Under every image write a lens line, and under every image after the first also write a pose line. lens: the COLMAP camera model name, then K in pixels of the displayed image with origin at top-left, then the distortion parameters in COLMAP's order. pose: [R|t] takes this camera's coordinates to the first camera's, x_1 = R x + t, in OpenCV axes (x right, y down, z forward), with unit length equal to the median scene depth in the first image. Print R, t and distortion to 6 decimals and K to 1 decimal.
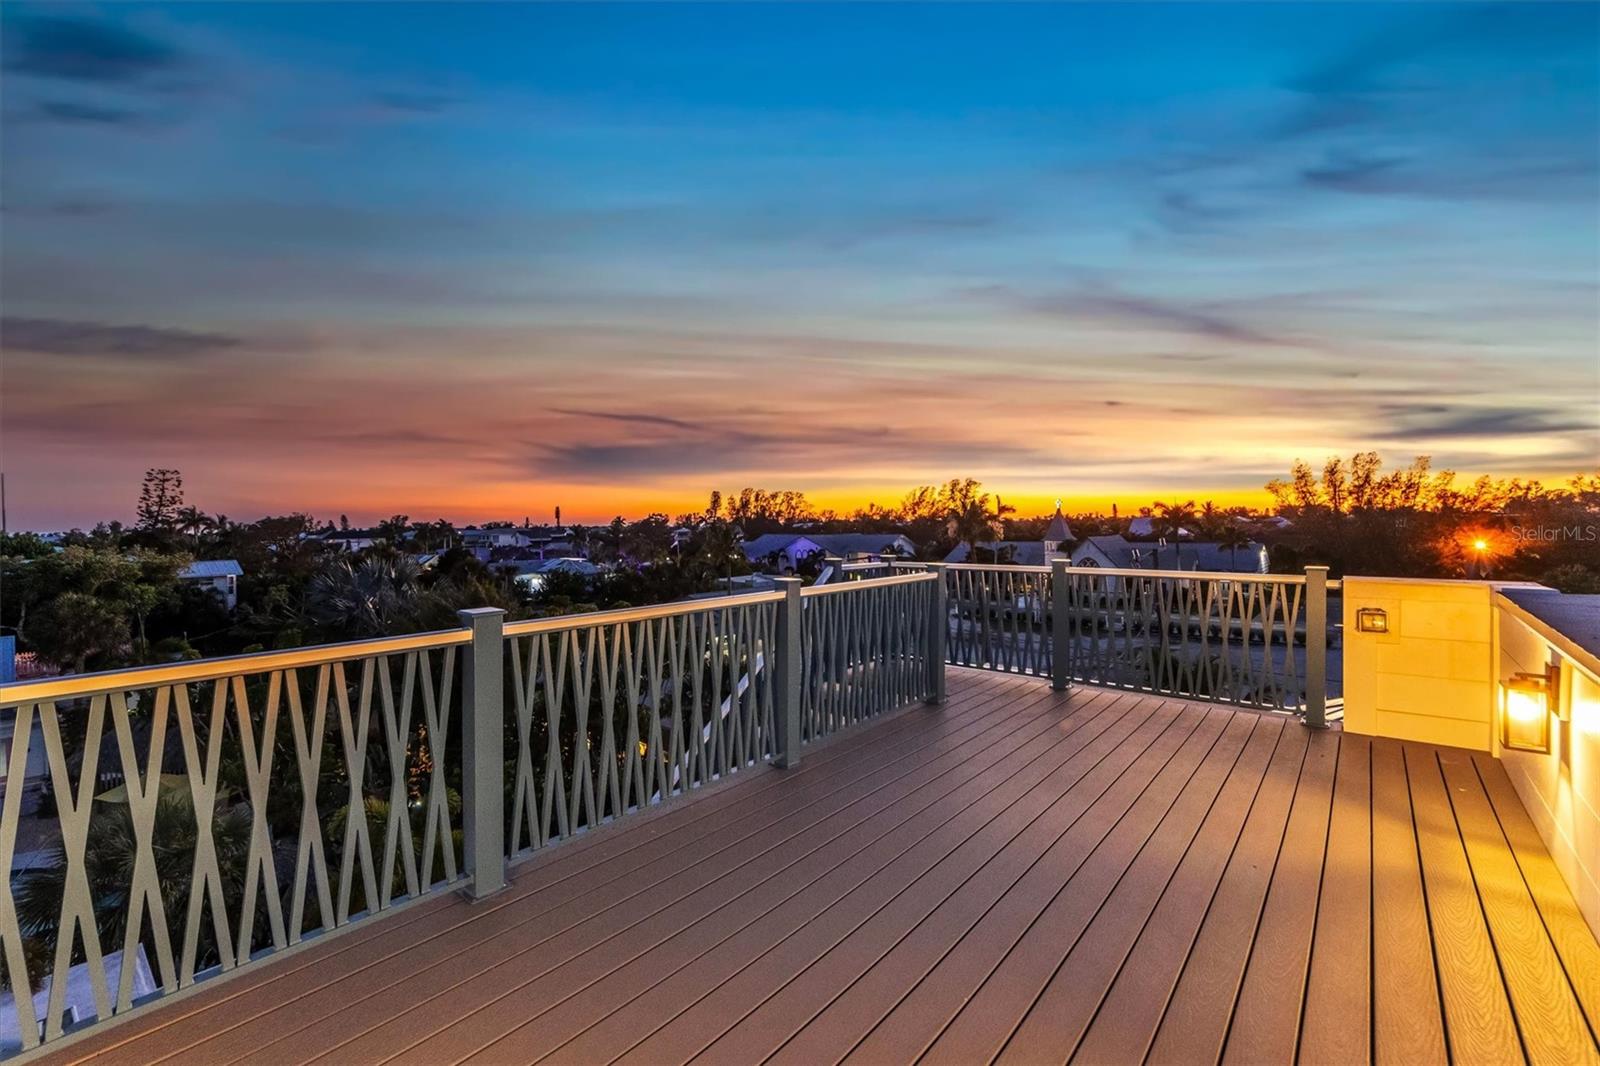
lens RADIAL K [[670.0, 0, 806.4], [0, 670.0, 539.4], [0, 0, 1]] dist [-0.002097, -0.004652]
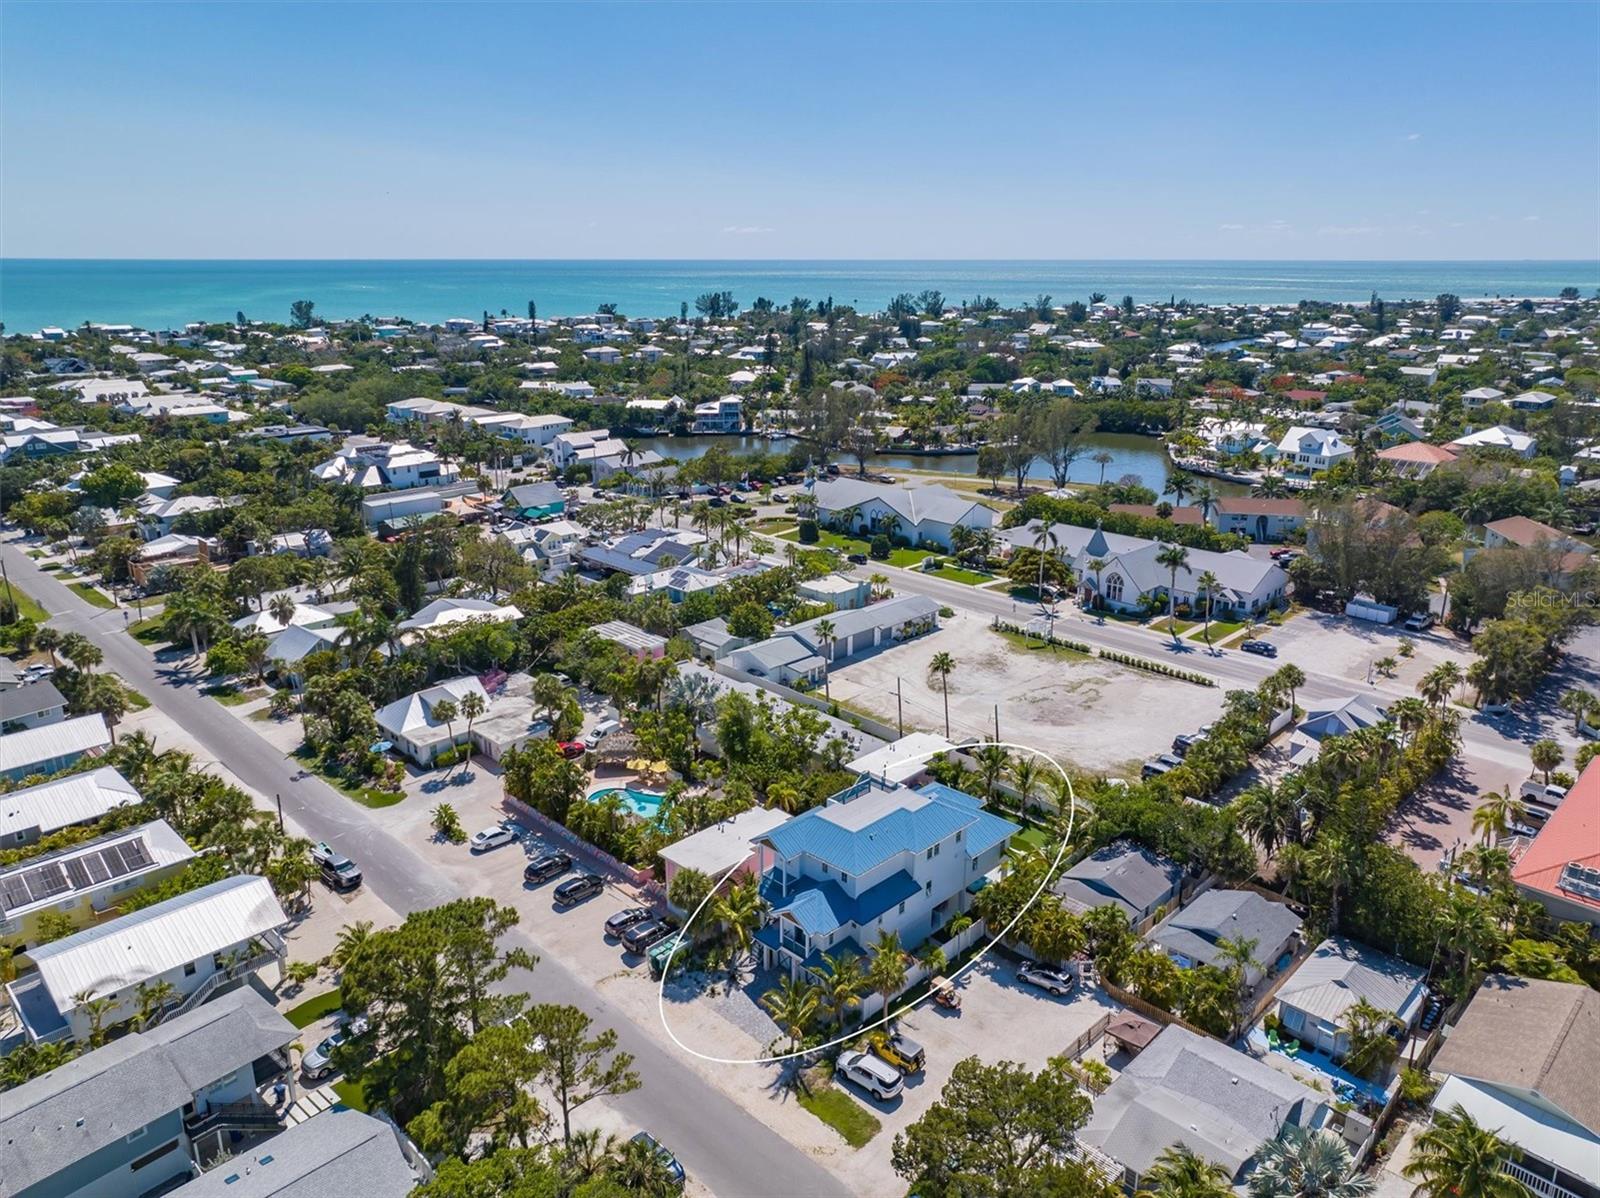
lens RADIAL K [[1114.5, 0, 798.5], [0, 1114.5, 603.8], [0, 0, 1]] dist [0.002836, -0.004148]
pose [[0.996469, 0.030182, -0.078345, 0.012829], [-0.006829, 0.959194, 0.282665, -0.375047], [0.083680, -0.281132, 0.956014, -0.752283]]
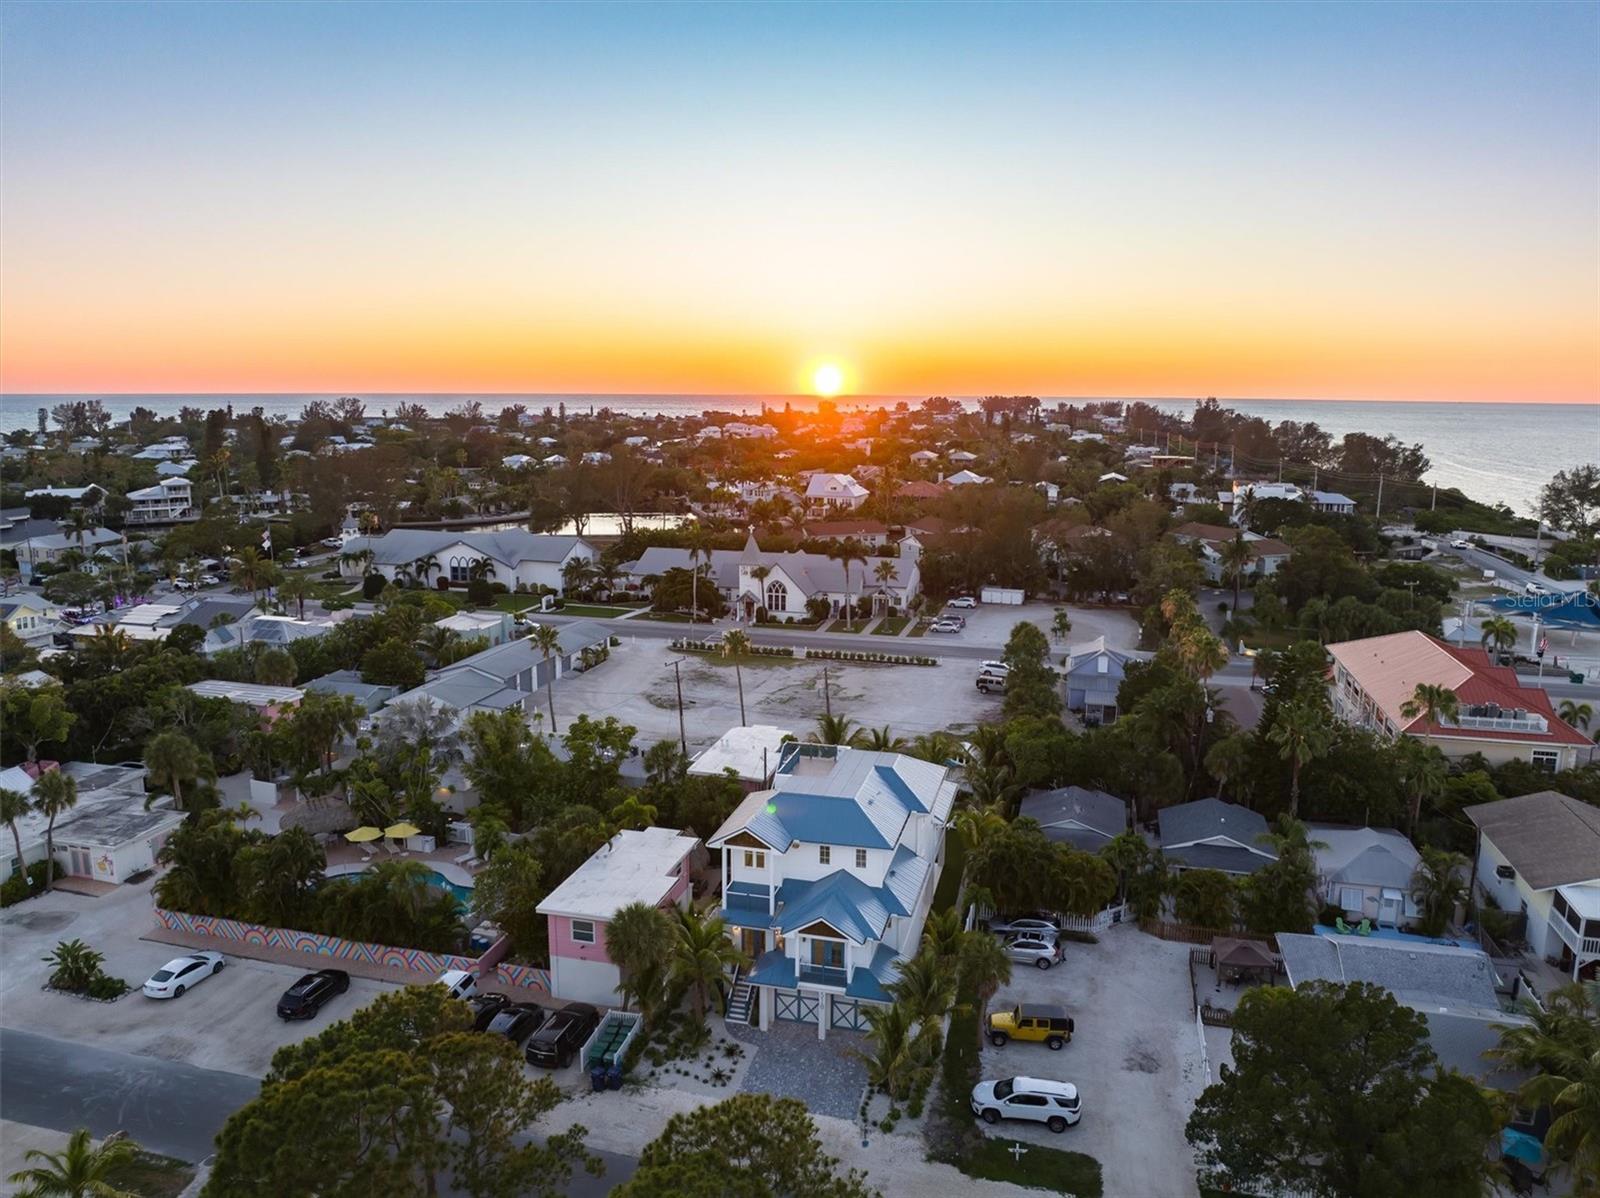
lens RADIAL K [[1130.2, 0, 800.3], [0, 1130.2, 595.9], [0, 0, 1]] dist [-0.036930, 0.002846]
pose [[0.903584, -0.064701, 0.423496, -0.259193], [-0.004687, 0.986978, 0.160788, -0.193313], [-0.428384, -0.147271, 0.891514, -0.527087]]
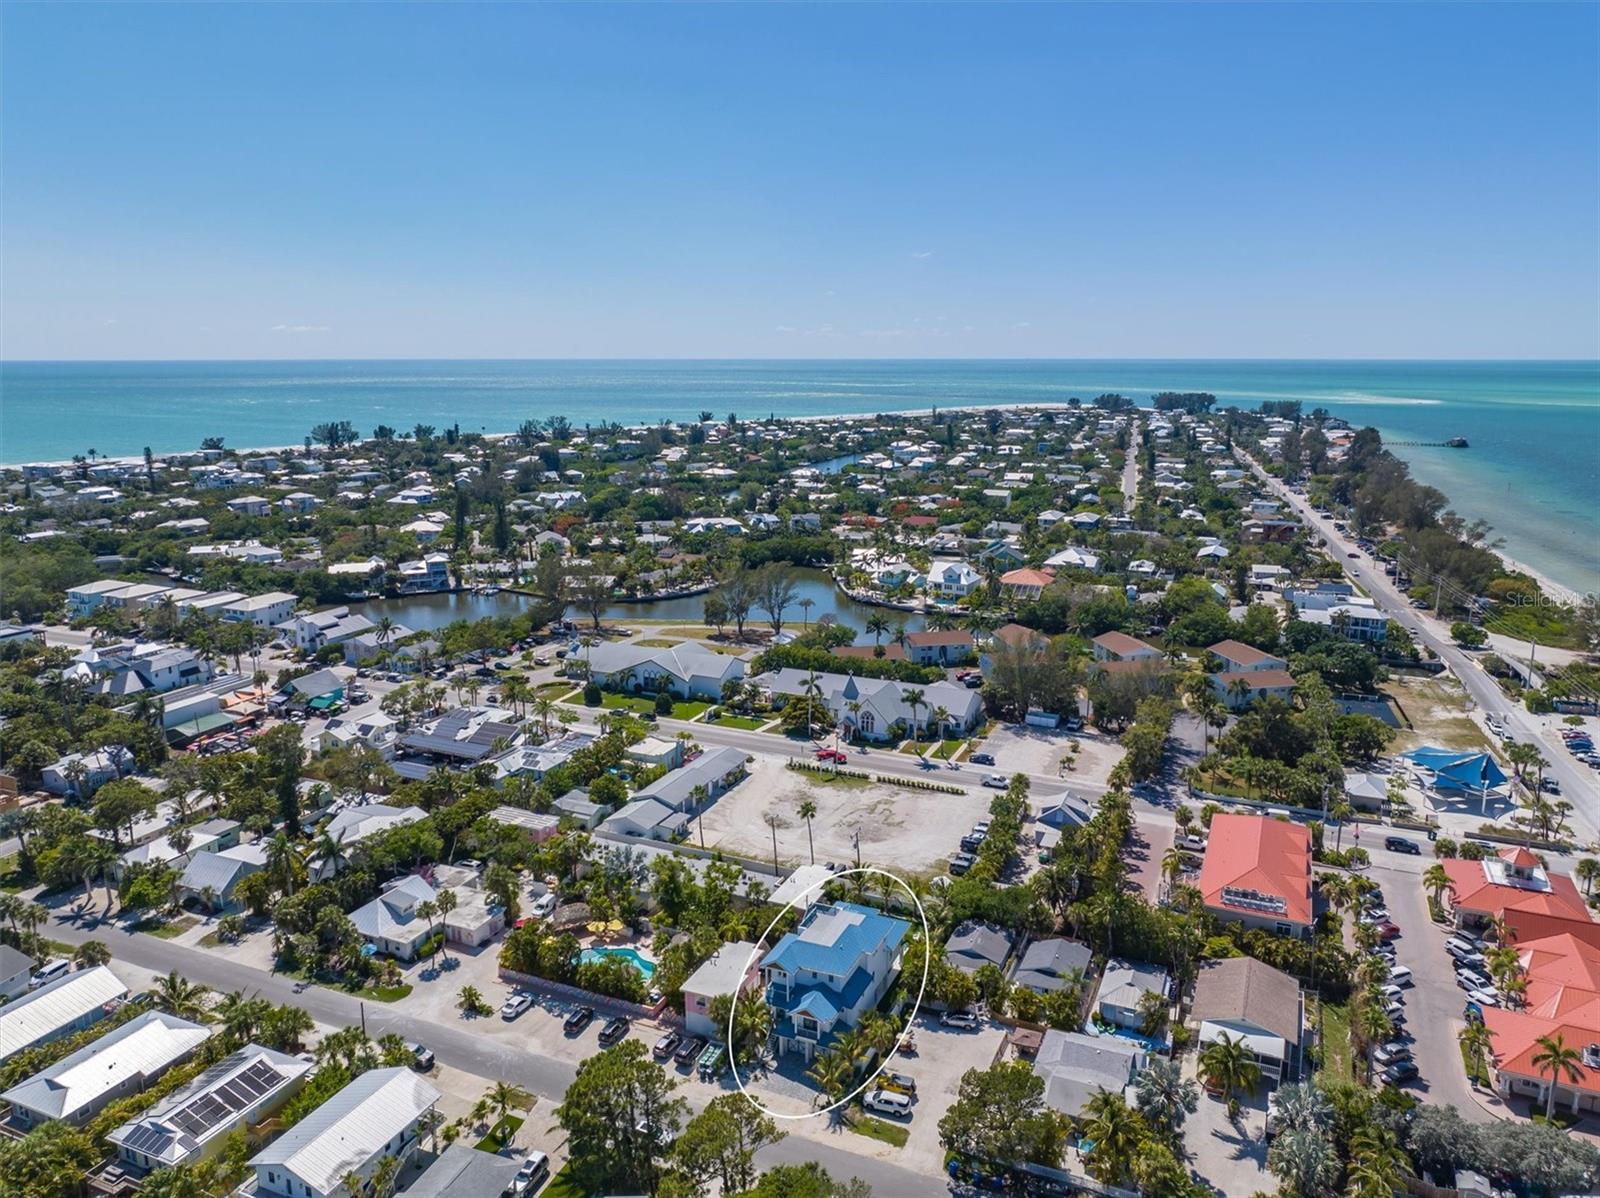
lens RADIAL K [[1128.9, 0, 798.6], [0, 1128.9, 581.2], [0, 0, 1]] dist [0.000927, -0.009595]
pose [[0.961523, -0.050634, 0.270016, -0.329017], [0.001068, 0.983549, 0.180637, -0.580124], [-0.274721, -0.173398, 0.945760, -1.071914]]
